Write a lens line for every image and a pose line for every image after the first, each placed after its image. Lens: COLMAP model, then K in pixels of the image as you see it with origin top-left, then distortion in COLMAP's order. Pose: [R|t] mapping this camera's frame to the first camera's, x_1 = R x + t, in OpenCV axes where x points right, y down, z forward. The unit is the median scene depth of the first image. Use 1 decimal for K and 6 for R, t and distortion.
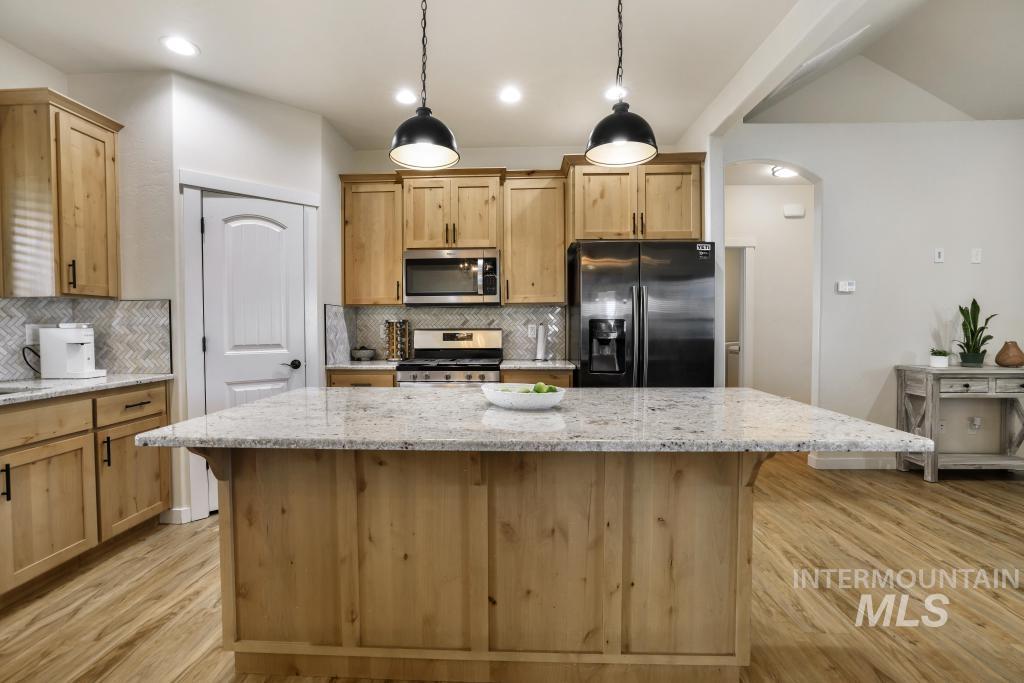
lens RADIAL K [[455.5, 0, 494.8], [0, 455.5, 344.4], [0, 0, 1]] dist [-0.033949, 0.011695]
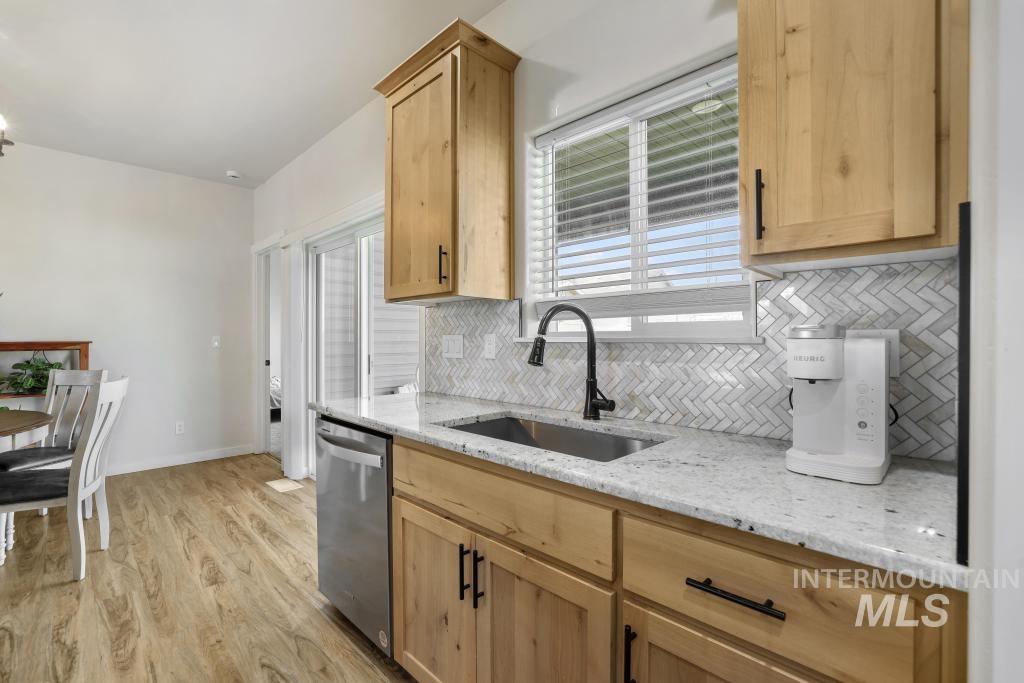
lens RADIAL K [[455.5, 0, 503.9], [0, 455.5, 330.7], [0, 0, 1]] dist [-0.033949, 0.011695]
pose [[-0.660626, -0.013400, -0.750596, -0.459175], [-0.032601, 0.999410, 0.010852, -0.037956], [0.750007, 0.031639, -0.660672, 1.044889]]
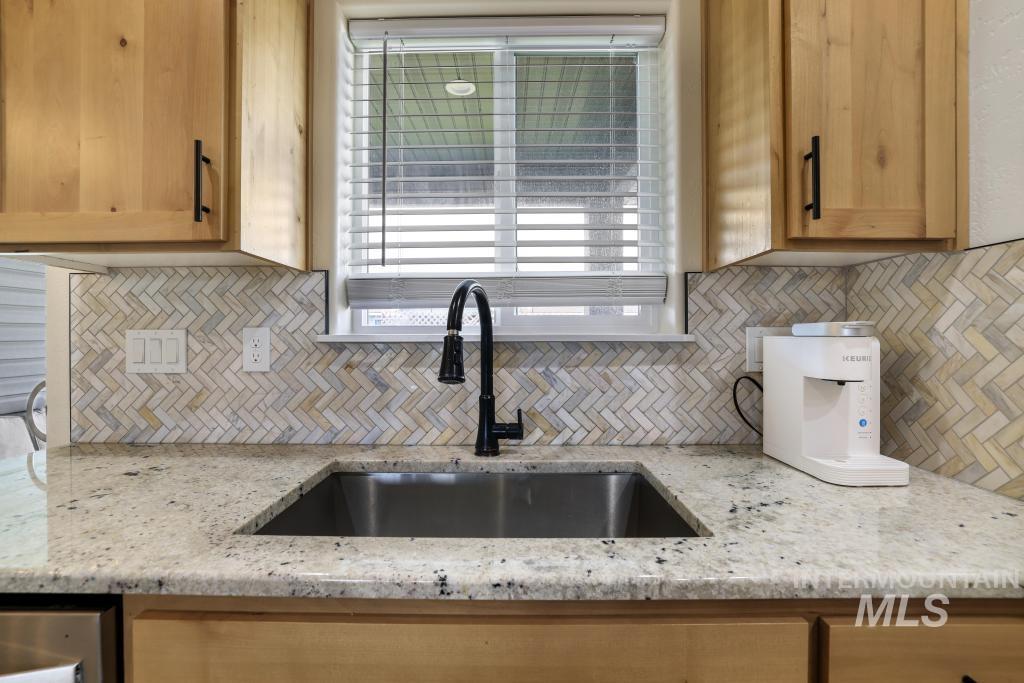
lens RADIAL K [[455.5, 0, 514.7], [0, 455.5, 333.7], [0, 0, 1]] dist [-0.033949, 0.011695]
pose [[0.058006, -0.003415, -0.998310, -0.581764], [-0.041981, 0.999101, -0.005857, -0.025136], [0.997433, 0.042249, 0.057811, 0.715428]]
